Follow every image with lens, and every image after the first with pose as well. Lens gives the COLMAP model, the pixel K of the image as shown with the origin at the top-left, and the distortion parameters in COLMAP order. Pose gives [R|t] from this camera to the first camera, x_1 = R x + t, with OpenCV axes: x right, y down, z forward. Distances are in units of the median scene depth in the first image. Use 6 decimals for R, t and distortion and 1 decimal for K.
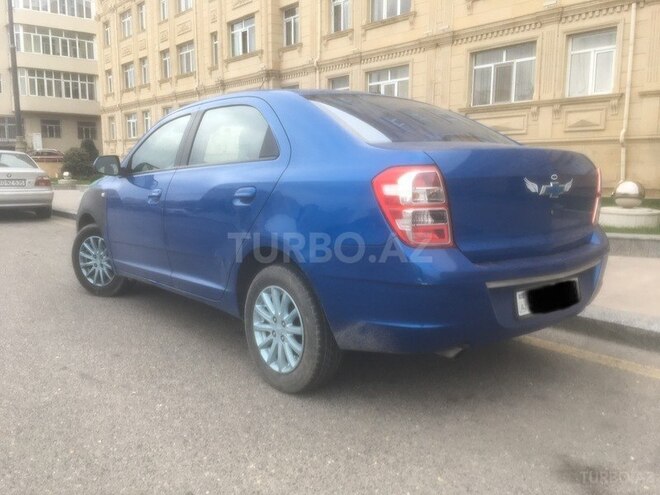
lens RADIAL K [[565.2, 0, 327.3], [0, 565.2, 246.0], [0, 0, 1]] dist [0.092807, -0.139305]
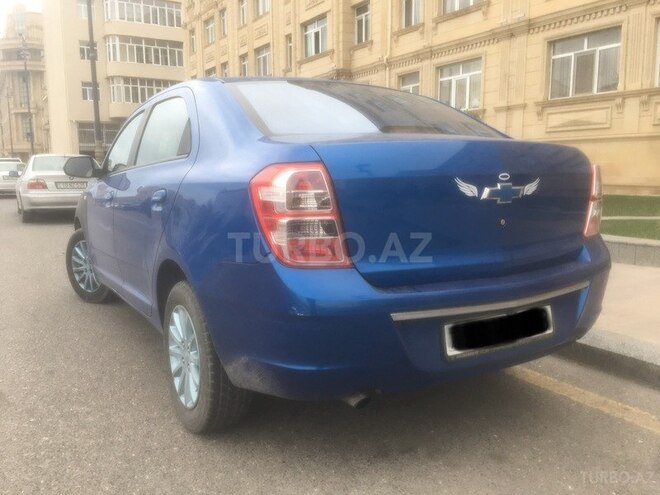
lens RADIAL K [[565.2, 0, 327.3], [0, 565.2, 246.0], [0, 0, 1]] dist [0.092807, -0.139305]
pose [[0.988152, 0.011751, -0.153026, 0.046505], [-0.011918, 0.999929, -0.000179, -0.003956], [0.153013, 0.002000, 0.988222, 0.033703]]
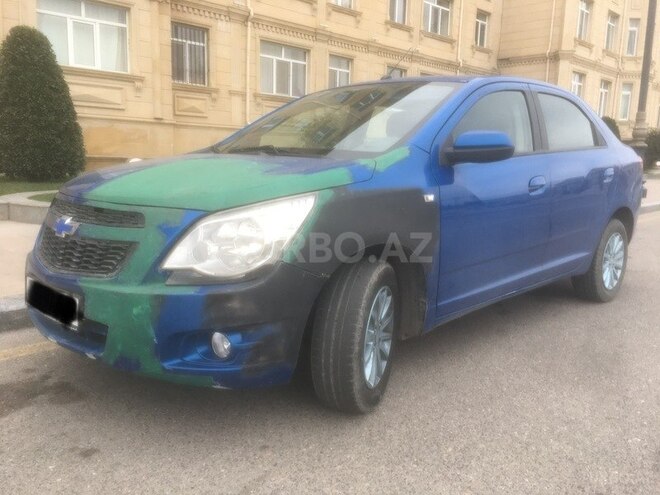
lens RADIAL K [[565.2, 0, 327.3], [0, 565.2, 246.0], [0, 0, 1]] dist [0.092807, -0.139305]
pose [[-0.109386, -0.171486, 0.979095, -0.880230], [0.107486, 0.977189, 0.183161, -0.159950], [-0.988171, 0.125274, -0.088459, 1.080029]]
